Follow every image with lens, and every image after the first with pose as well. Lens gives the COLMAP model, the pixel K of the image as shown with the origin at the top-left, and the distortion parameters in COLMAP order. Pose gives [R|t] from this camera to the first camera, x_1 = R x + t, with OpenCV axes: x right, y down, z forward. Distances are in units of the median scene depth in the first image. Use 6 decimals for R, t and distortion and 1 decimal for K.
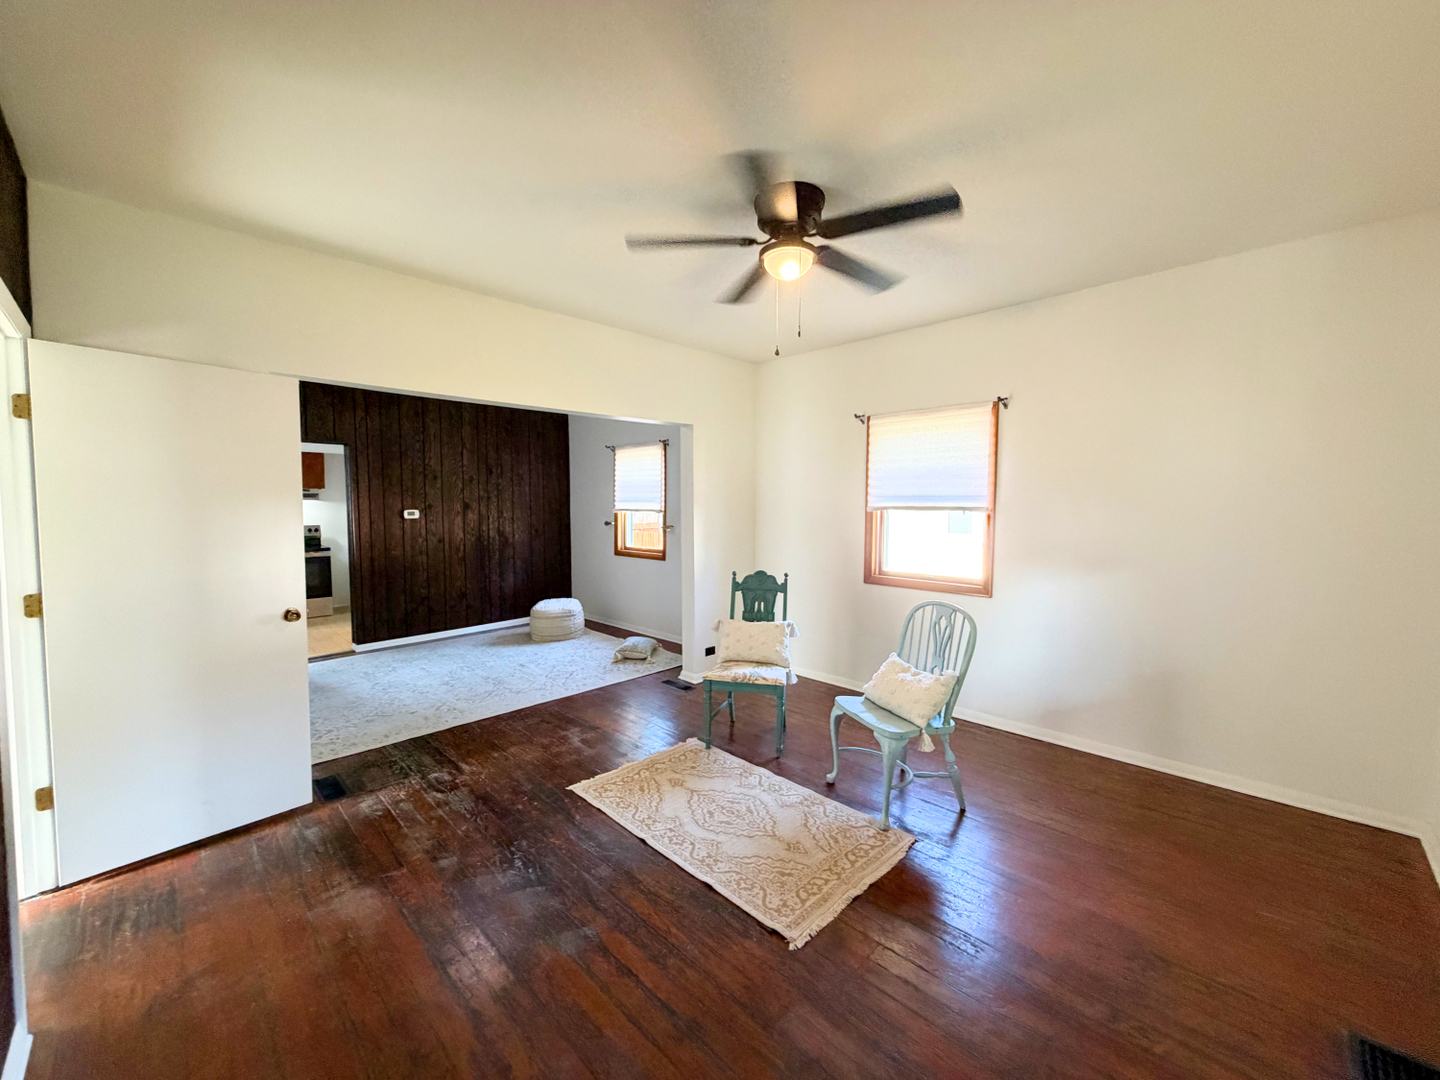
lens RADIAL K [[576.4, 0, 716.3], [0, 576.4, 540.2], [0, 0, 1]] dist [0.002343, 0.000120]
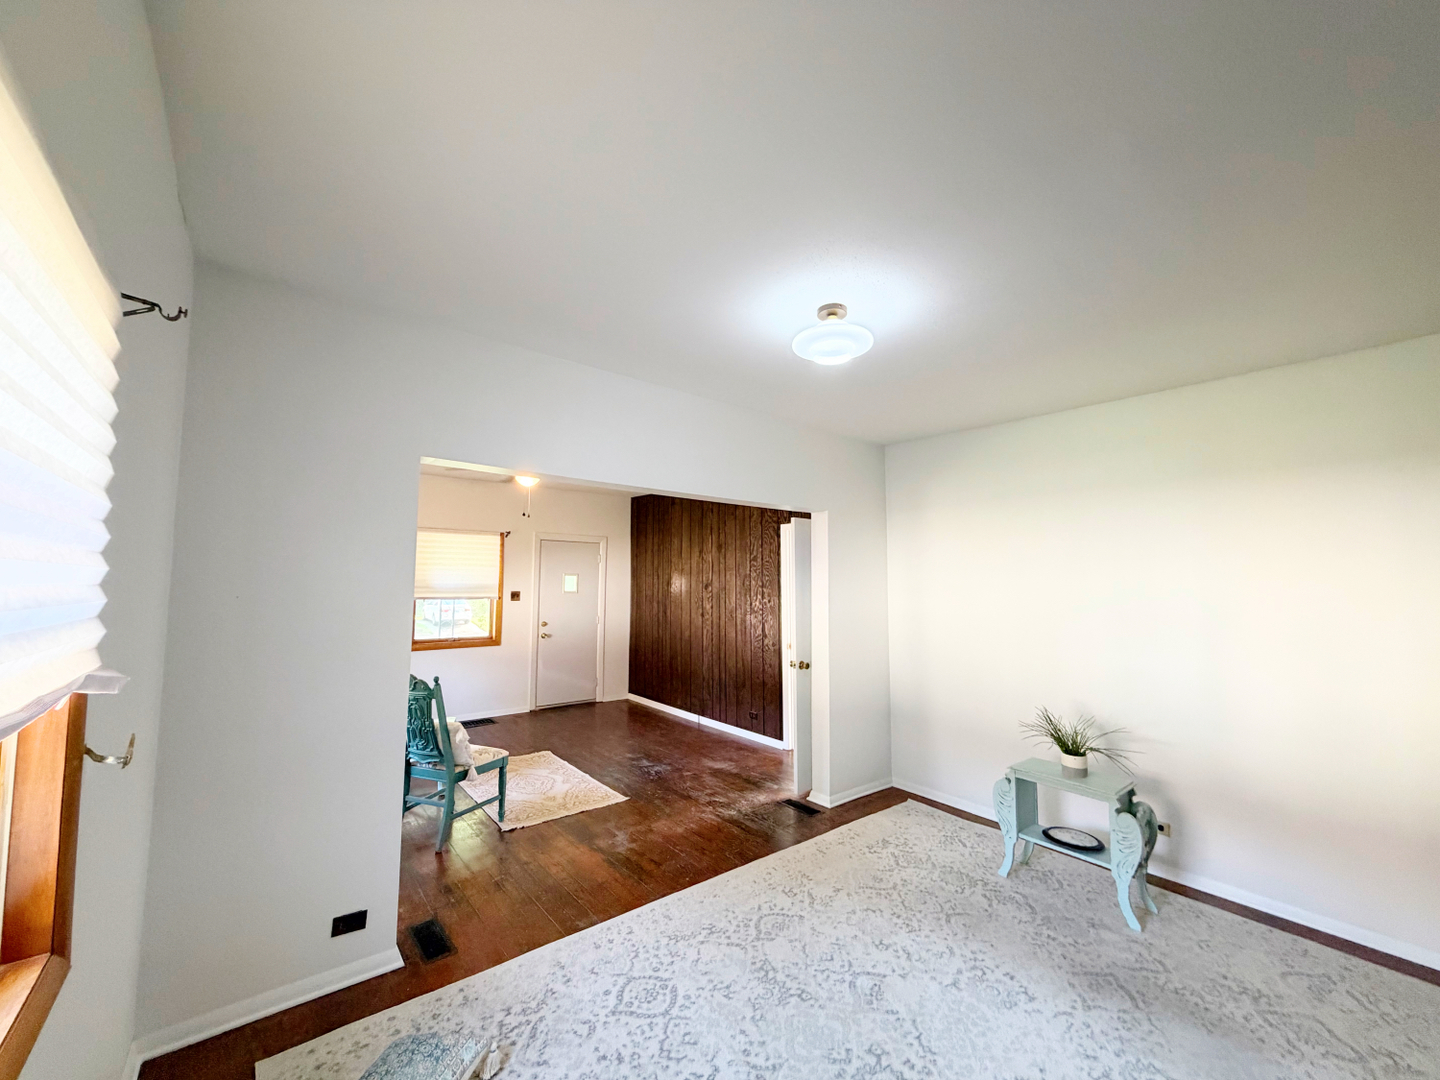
lens RADIAL K [[576.4, 0, 716.3], [0, 576.4, 540.2], [0, 0, 1]] dist [0.002343, 0.000120]
pose [[-0.994789, -0.000519, 0.101954, -0.442175], [-0.001492, 0.999954, -0.009464, -0.131385], [-0.101944, -0.009567, -0.994744, 1.718970]]
